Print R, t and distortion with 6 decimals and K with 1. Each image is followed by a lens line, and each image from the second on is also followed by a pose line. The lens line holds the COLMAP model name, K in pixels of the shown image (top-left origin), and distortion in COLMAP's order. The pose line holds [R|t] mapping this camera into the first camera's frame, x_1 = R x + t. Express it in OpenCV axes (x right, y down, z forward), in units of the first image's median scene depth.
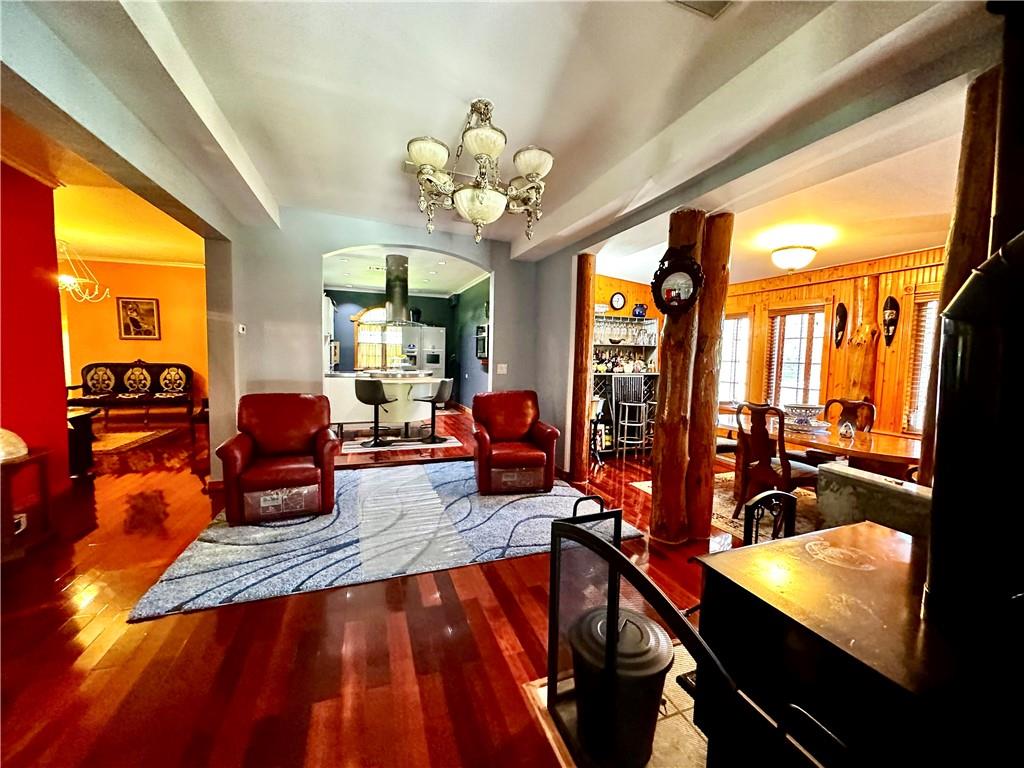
lens RADIAL K [[409.5, 0, 512.8], [0, 409.5, 384.2], [0, 0, 1]] dist [0.002050, 0.000125]
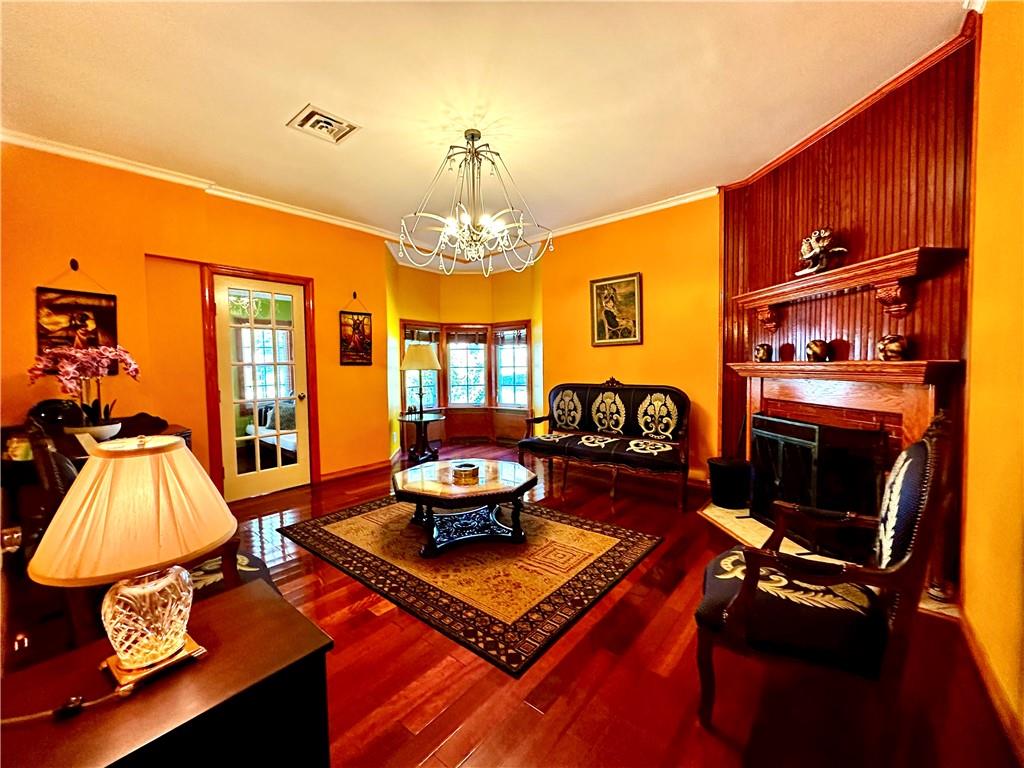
lens RADIAL K [[409.5, 0, 511.2], [0, 409.5, 382.1], [0, 0, 1]] dist [0.002050, 0.000125]
pose [[0.506404, 0.012383, -0.862208, -0.472596], [-0.040511, 0.999134, -0.009444, -0.043059], [0.861344, 0.039711, 0.506467, 0.572861]]
